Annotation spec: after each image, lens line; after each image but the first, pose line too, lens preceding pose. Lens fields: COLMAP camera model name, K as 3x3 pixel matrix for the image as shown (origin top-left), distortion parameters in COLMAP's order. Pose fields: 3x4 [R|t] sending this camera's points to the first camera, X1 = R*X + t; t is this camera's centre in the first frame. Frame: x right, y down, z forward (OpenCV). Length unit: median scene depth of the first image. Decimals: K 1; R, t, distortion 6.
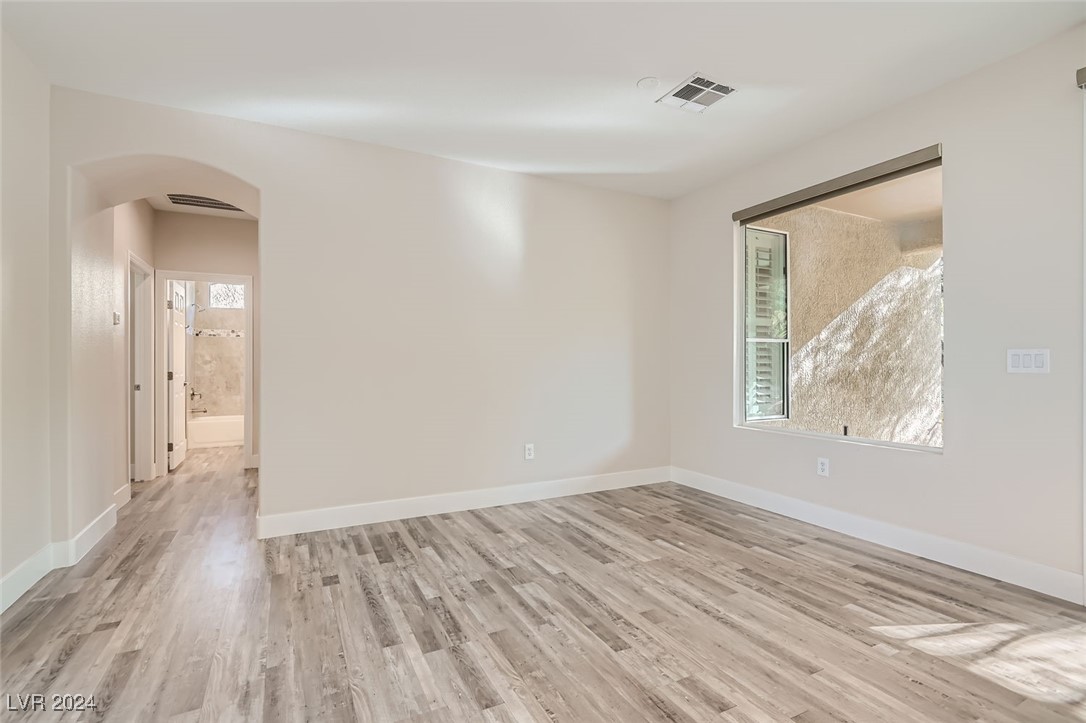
lens RADIAL K [[500.8, 0, 547.4], [0, 500.8, 362.0], [0, 0, 1]] dist [0.011682, -0.009513]
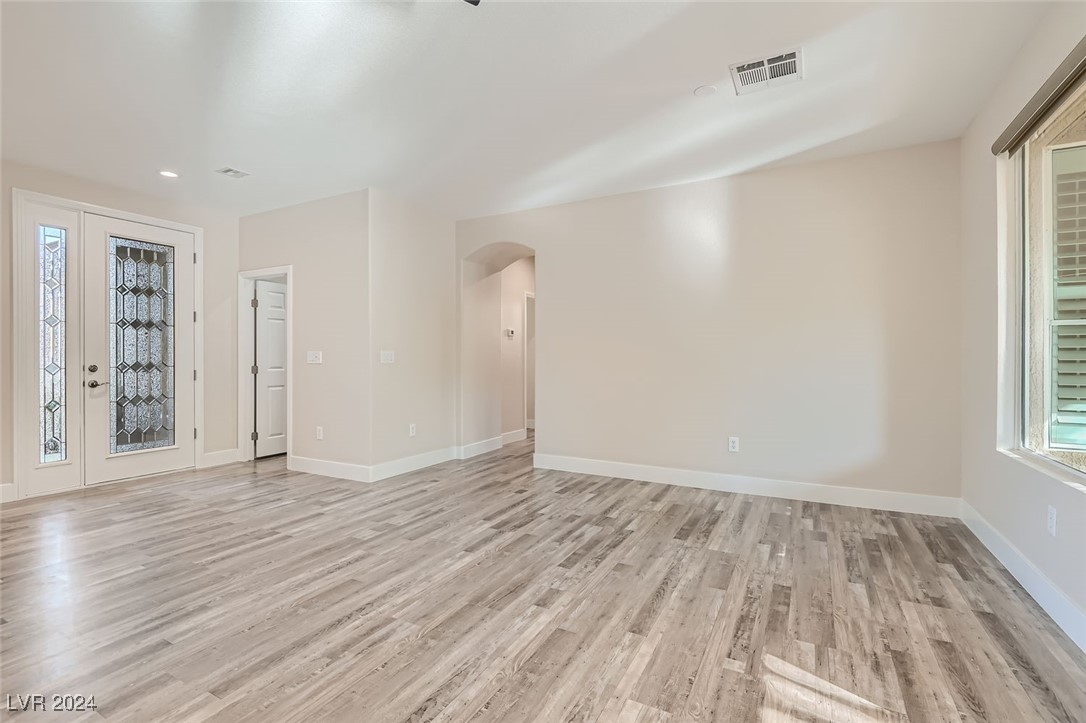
lens RADIAL K [[500.8, 0, 531.8], [0, 500.8, 360.6], [0, 0, 1]] dist [0.011682, -0.009513]
pose [[0.554939, 0.003557, -0.831883, 0.959612], [0.002093, 0.999982, 0.005672, 0.000563], [0.831888, -0.004889, 0.554922, 0.132577]]
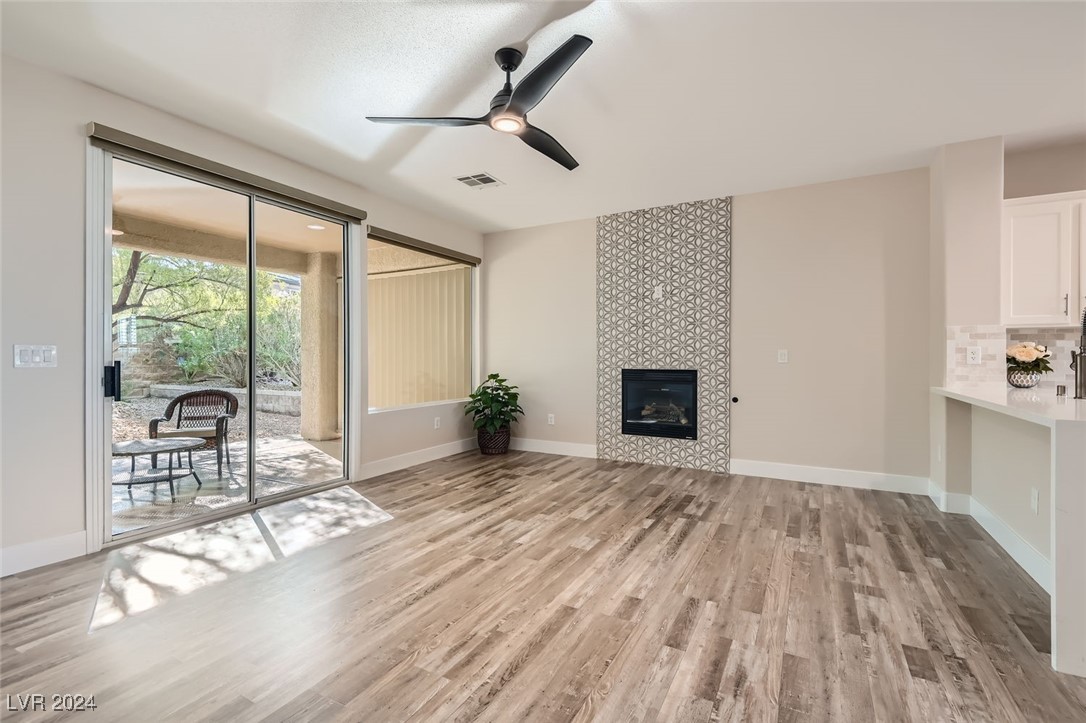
lens RADIAL K [[500.8, 0, 528.7], [0, 500.8, 357.2], [0, 0, 1]] dist [0.011682, -0.009513]
pose [[-0.542935, 0.002976, 0.839770, -0.512989], [-0.000596, 0.999992, -0.003929, 0.004115], [-0.839775, -0.002634, -0.542929, 0.688129]]
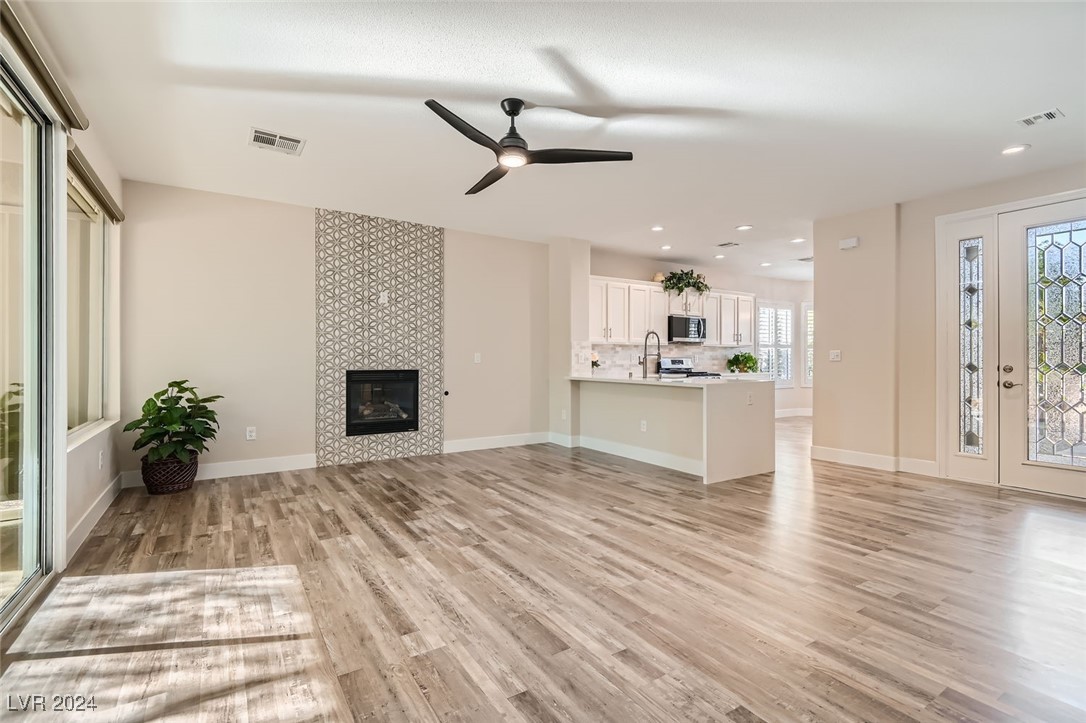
lens RADIAL K [[500.8, 0, 549.9], [0, 500.8, 361.7], [0, 0, 1]] dist [0.011682, -0.009513]
pose [[-0.994670, 0.001278, -0.103106, 0.411250], [0.001021, 0.999996, 0.002544, 0.004247], [0.103109, 0.002426, -0.994667, 1.377099]]
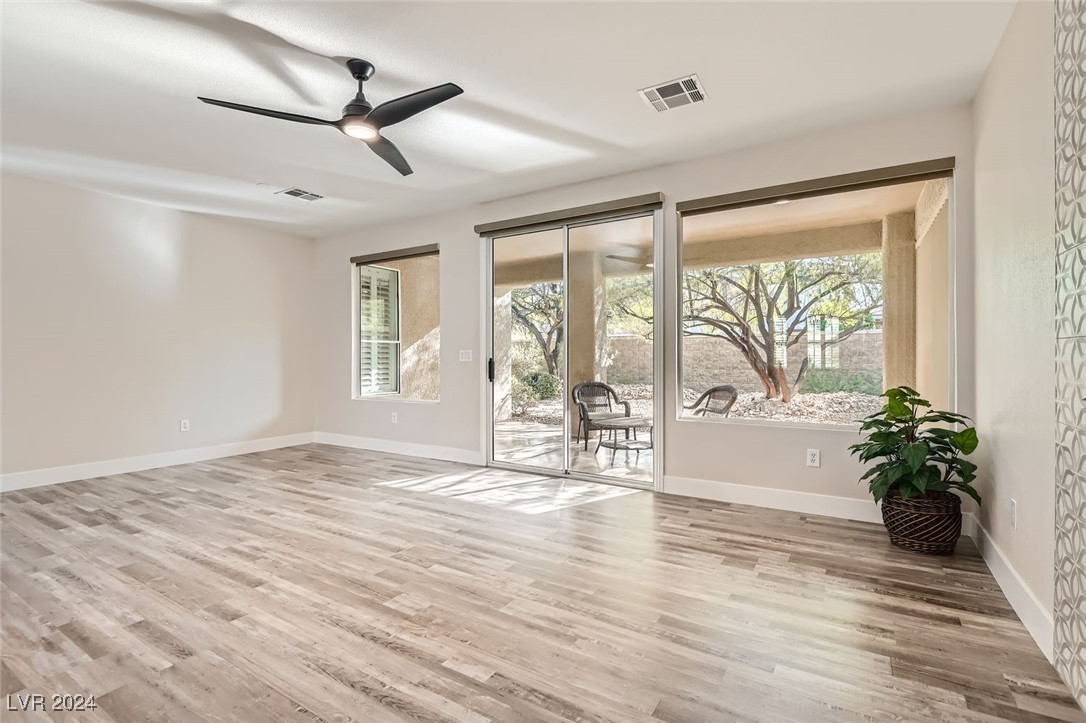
lens RADIAL K [[500.8, 0, 545.3], [0, 500.8, 357.8], [0, 0, 1]] dist [0.011682, -0.009513]
pose [[0.860525, -0.002018, 0.509404, 0.167597], [-0.000097, 0.999991, 0.004126, -0.002434], [-0.509408, -0.003600, 0.860518, -0.961250]]
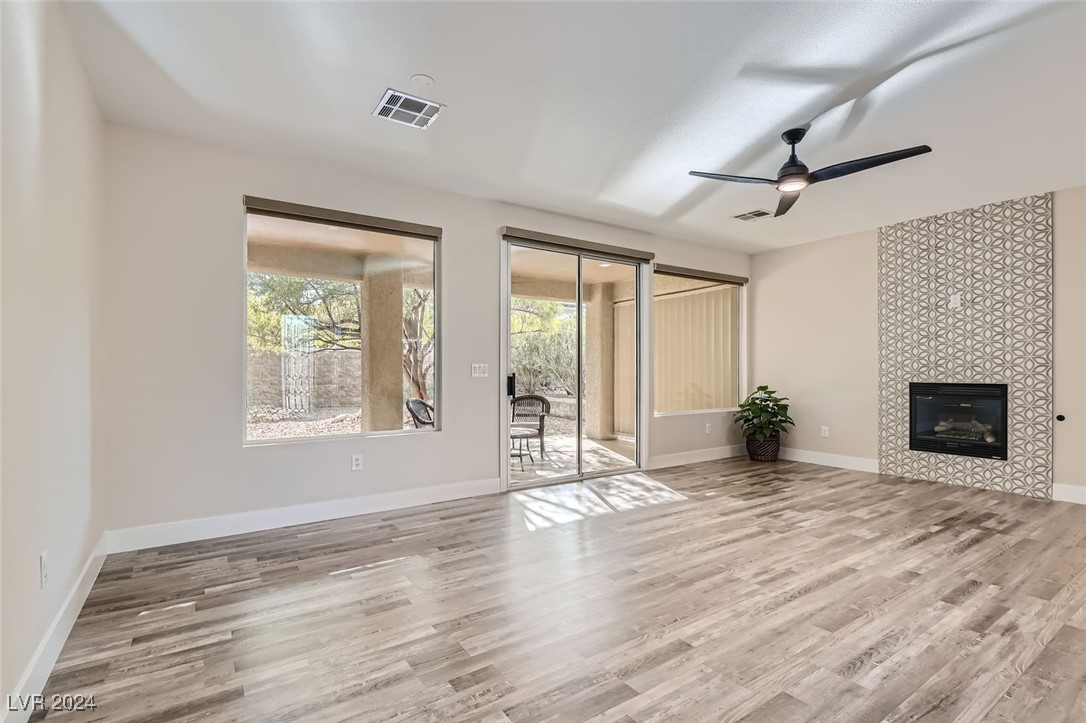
lens RADIAL K [[500.8, 0, 534.2], [0, 500.8, 371.5], [0, 0, 1]] dist [0.011682, -0.009513]
pose [[-0.106347, -0.001427, 0.994328, -0.859259], [-0.003073, 0.999995, 0.001107, -0.001994], [-0.994324, -0.002938, -0.106350, 0.980143]]
